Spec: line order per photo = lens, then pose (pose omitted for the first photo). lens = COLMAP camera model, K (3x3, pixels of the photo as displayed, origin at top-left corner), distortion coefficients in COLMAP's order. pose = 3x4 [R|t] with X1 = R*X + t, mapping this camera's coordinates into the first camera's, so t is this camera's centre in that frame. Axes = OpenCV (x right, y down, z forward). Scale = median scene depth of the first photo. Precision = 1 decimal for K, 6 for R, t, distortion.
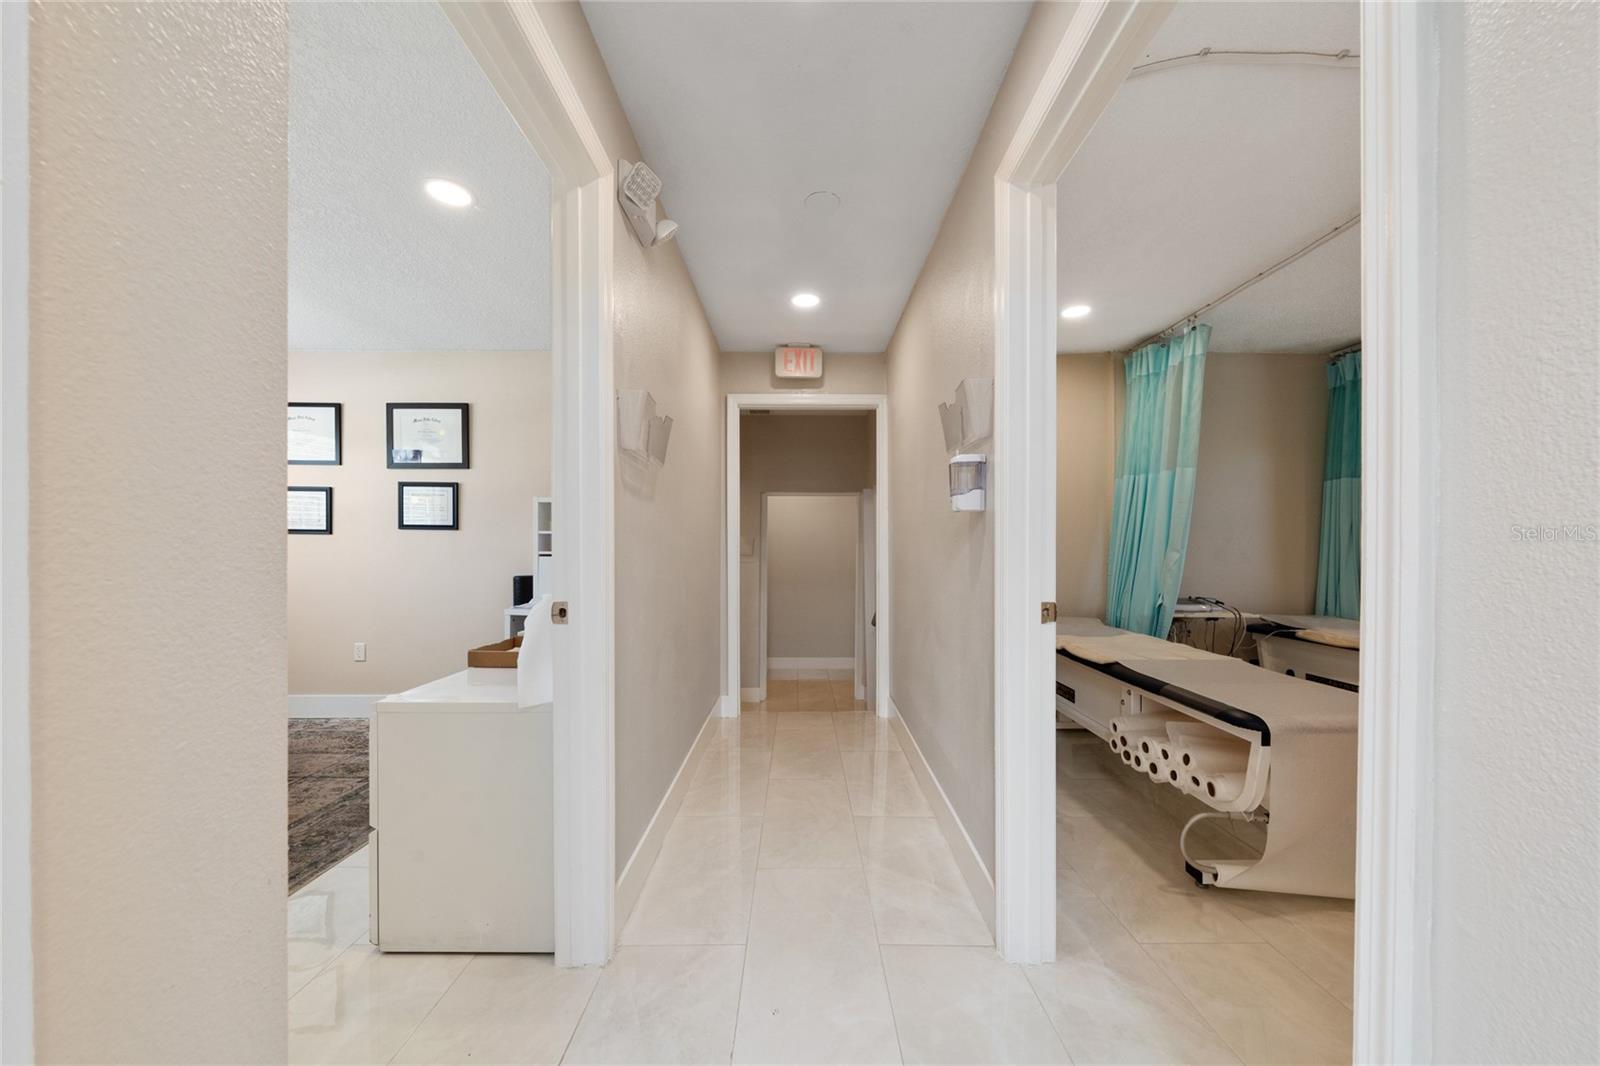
lens RADIAL K [[548.1, 0, 801.6], [0, 548.1, 552.8], [0, 0, 1]] dist [-0.008626, 0.000012]
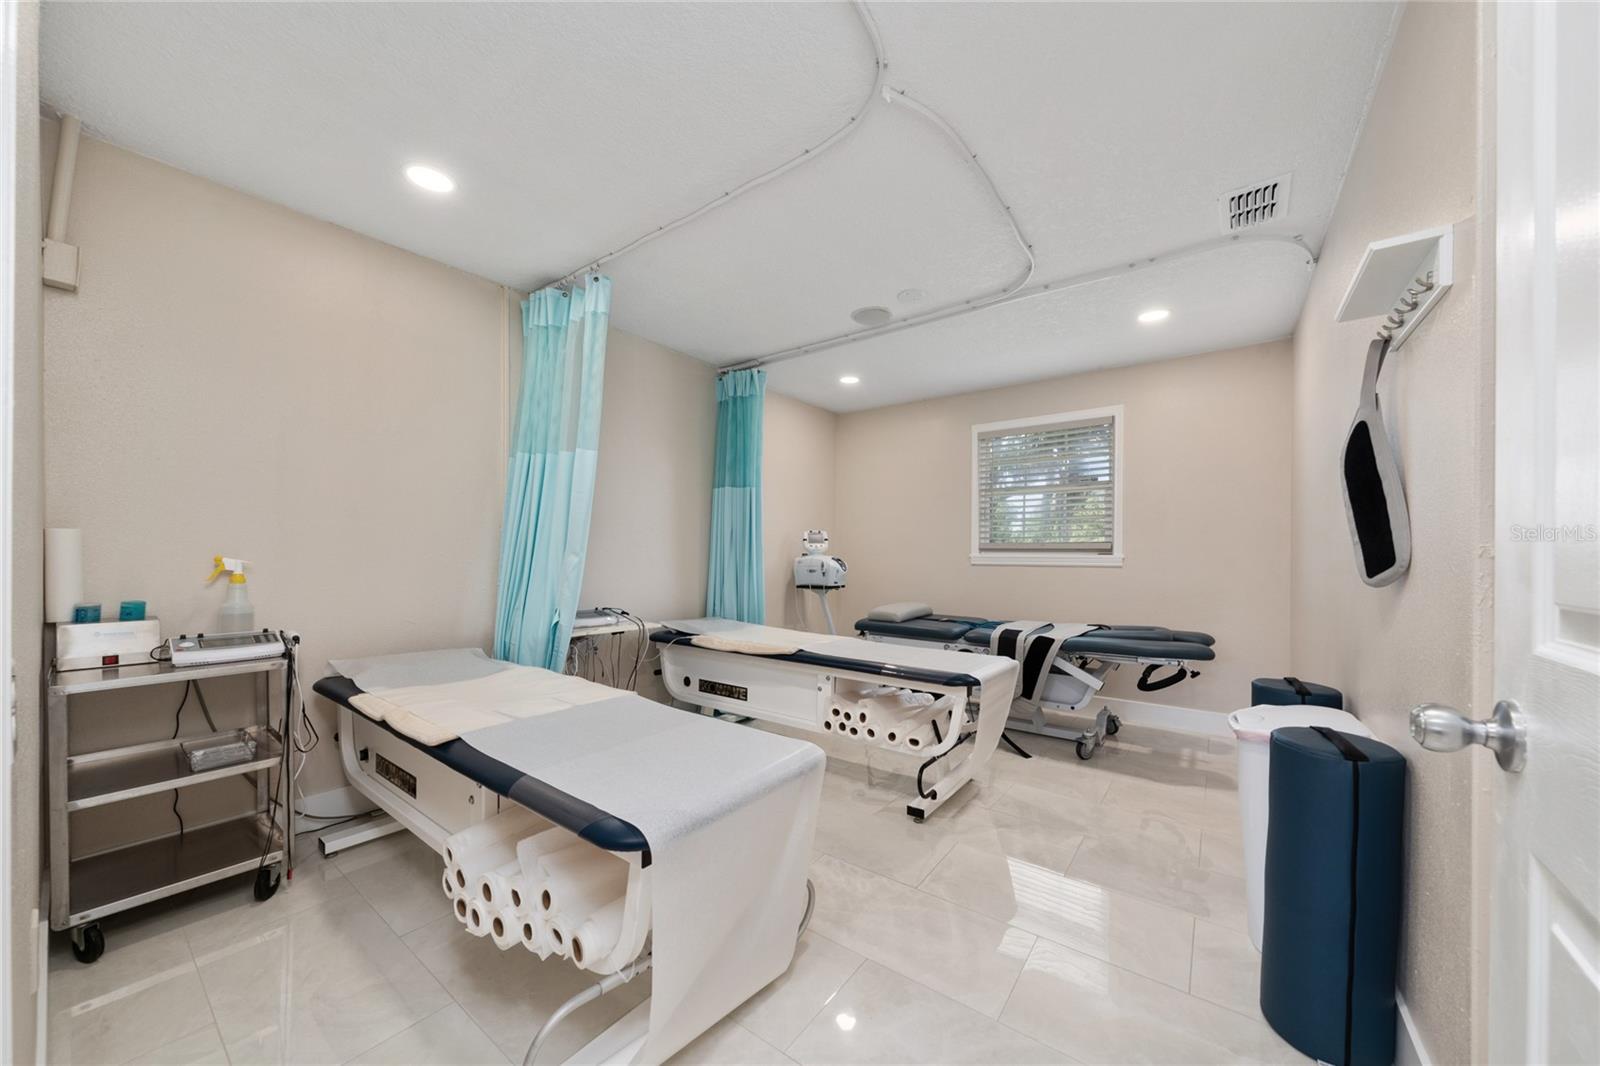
lens RADIAL K [[561.0, 0, 801.2], [0, 561.0, 559.8], [0, 0, 1]] dist [-0.000167, 0.000000]
pose [[0.602105, -0.000245, 0.798417, 0.226791], [-0.003983, 0.999987, 0.003310, 0.001302], [-0.798407, -0.005172, 0.602096, 0.241033]]
